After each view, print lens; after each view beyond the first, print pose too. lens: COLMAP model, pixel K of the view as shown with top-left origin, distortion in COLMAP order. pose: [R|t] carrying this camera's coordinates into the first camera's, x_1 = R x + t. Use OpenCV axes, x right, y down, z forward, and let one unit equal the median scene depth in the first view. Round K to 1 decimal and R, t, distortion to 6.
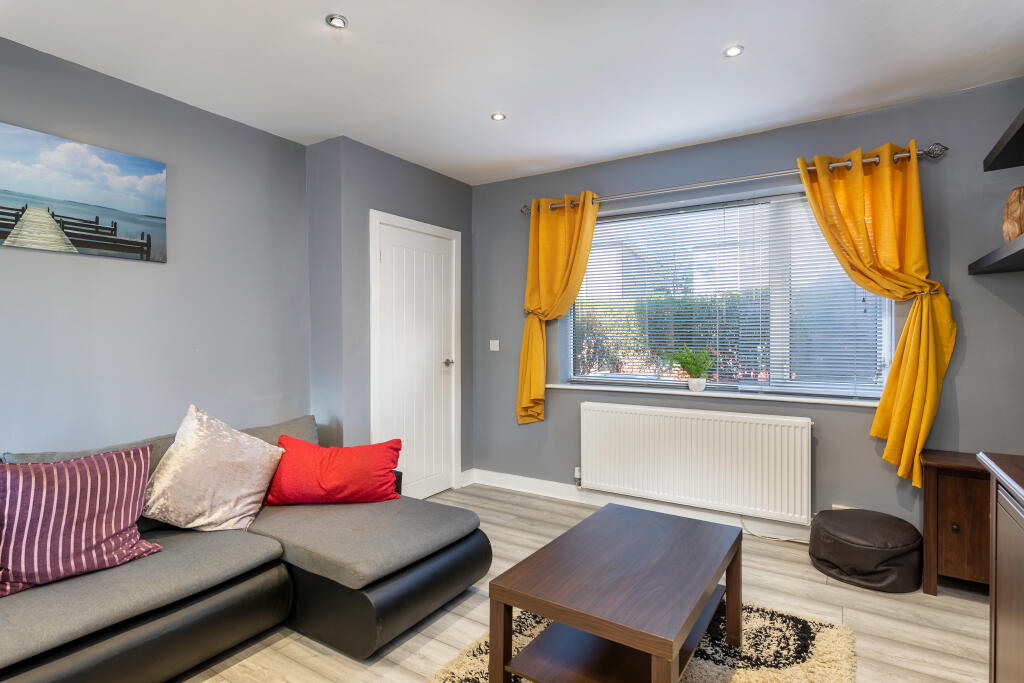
lens RADIAL K [[511.4, 0, 515.2], [0, 511.4, 333.2], [0, 0, 1]] dist [-0.004790, -0.000091]
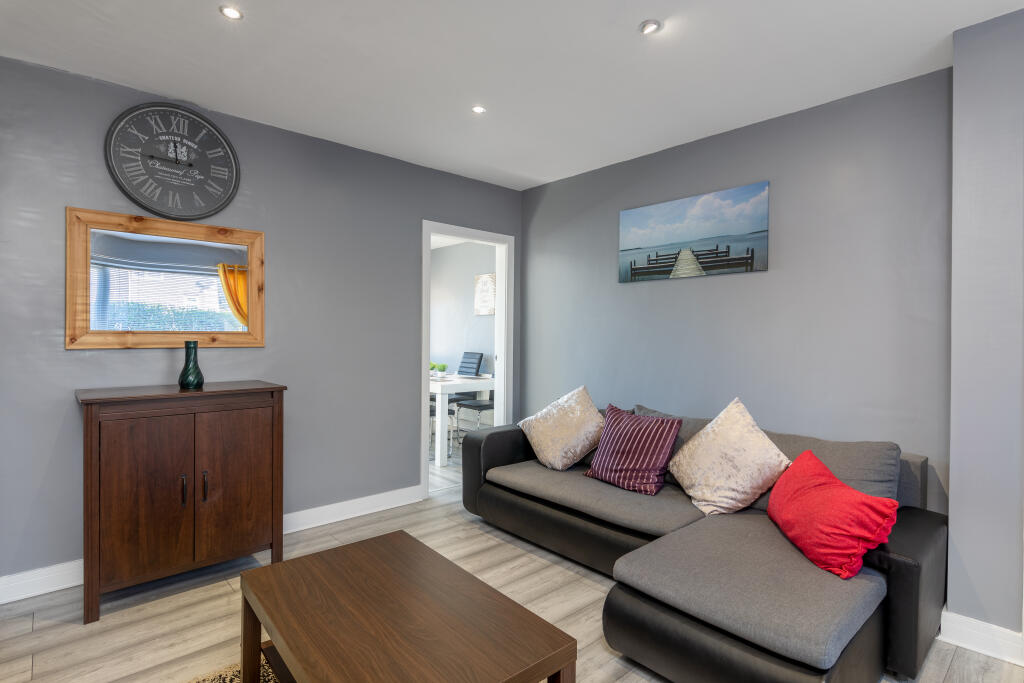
lens RADIAL K [[511.4, 0, 515.2], [0, 511.4, 333.2], [0, 0, 1]] dist [-0.004790, -0.000091]
pose [[-0.249441, 0.000758, -0.968390, 0.552869], [0.002180, 0.999998, 0.000221, -0.002475], [0.968388, -0.002056, -0.249442, 0.777688]]
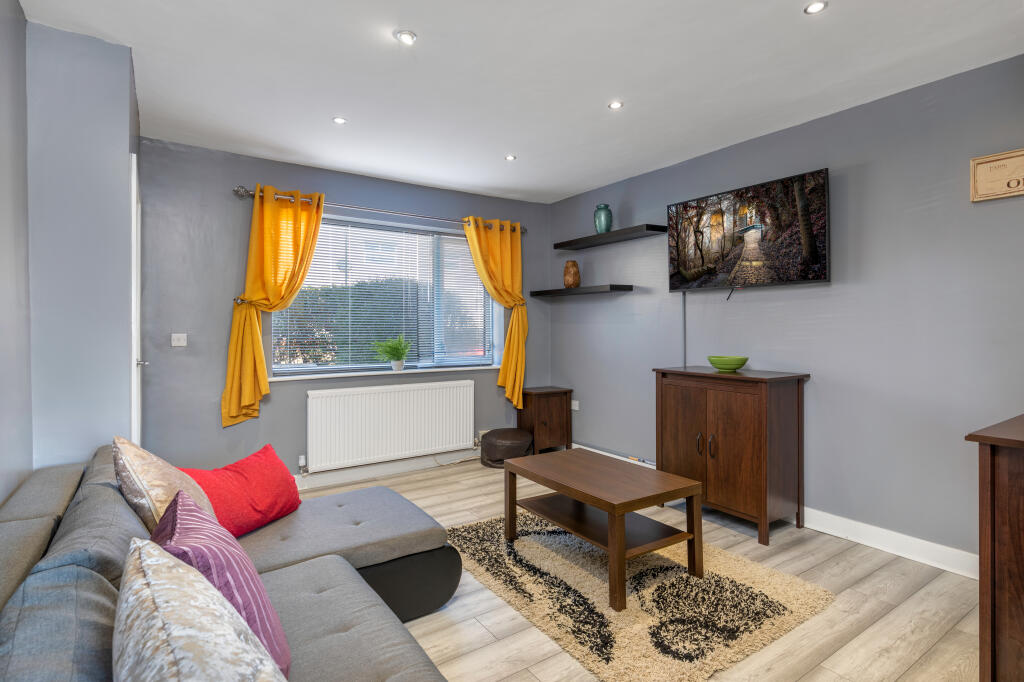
lens RADIAL K [[511.4, 0, 515.2], [0, 511.4, 332.7], [0, 0, 1]] dist [-0.004790, -0.000091]
pose [[0.394449, -0.006632, 0.918894, -0.957605], [-0.000038, 0.999974, 0.007234, 0.011751], [-0.918918, -0.002888, 0.394438, 0.297819]]
